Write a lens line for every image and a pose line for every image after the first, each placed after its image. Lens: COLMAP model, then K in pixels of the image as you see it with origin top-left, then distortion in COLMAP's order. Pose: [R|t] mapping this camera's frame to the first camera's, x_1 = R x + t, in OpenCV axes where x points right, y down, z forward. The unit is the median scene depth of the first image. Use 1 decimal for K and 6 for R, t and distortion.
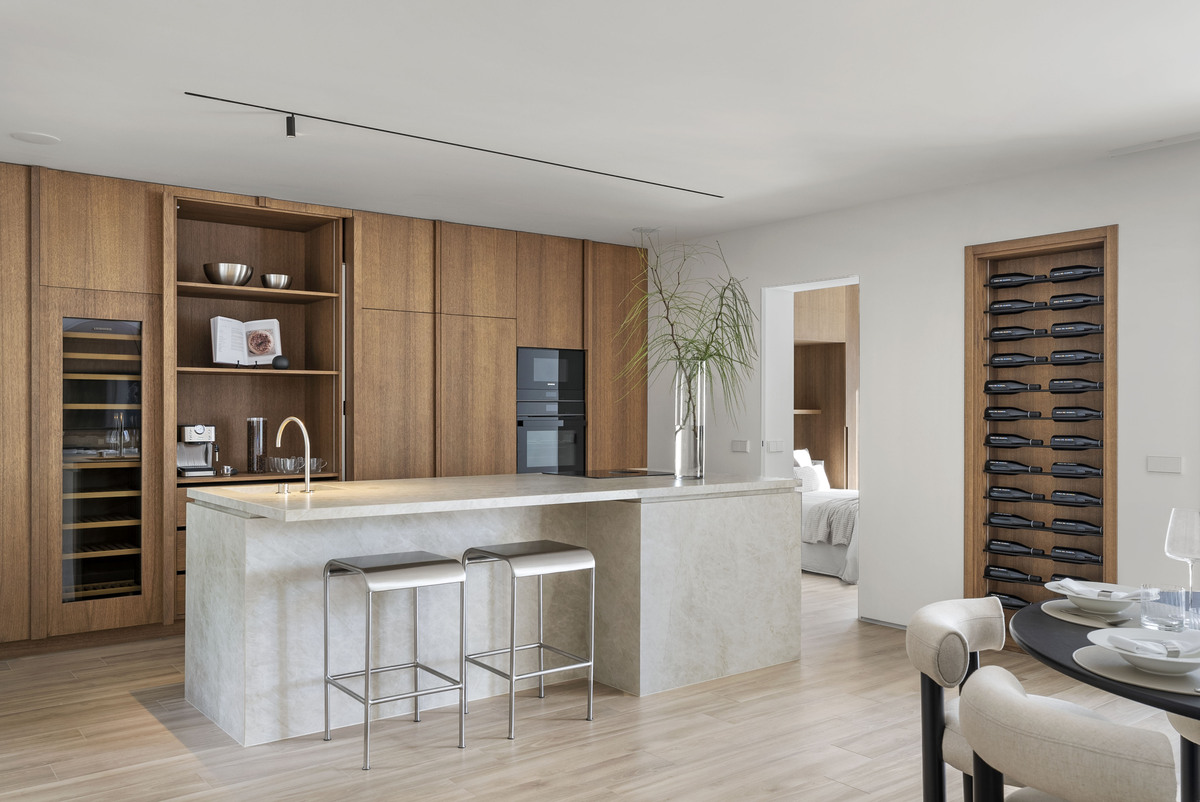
lens RADIAL K [[968.8, 0, 599.6], [0, 968.8, 402.4], [0, 0, 1]] dist [-0.017568, 0.028420]
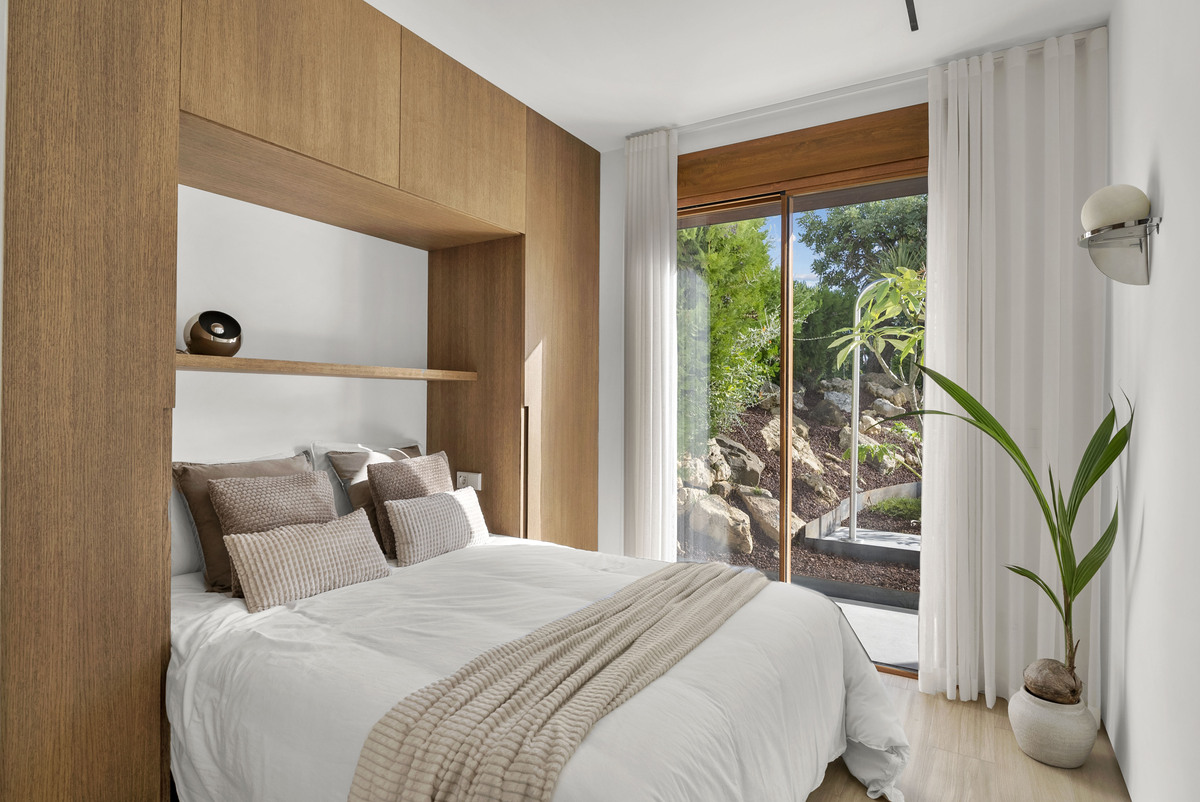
lens RADIAL K [[623.9, 0, 599.8], [0, 623.9, 399.4], [0, 0, 1]] dist [0.000129, 0.000002]
pose [[0.933109, 0.006041, 0.359543, 0.175487], [-0.008943, 0.999939, 0.006409, 0.020394], [-0.359483, -0.009196, 0.933106, 0.687598]]
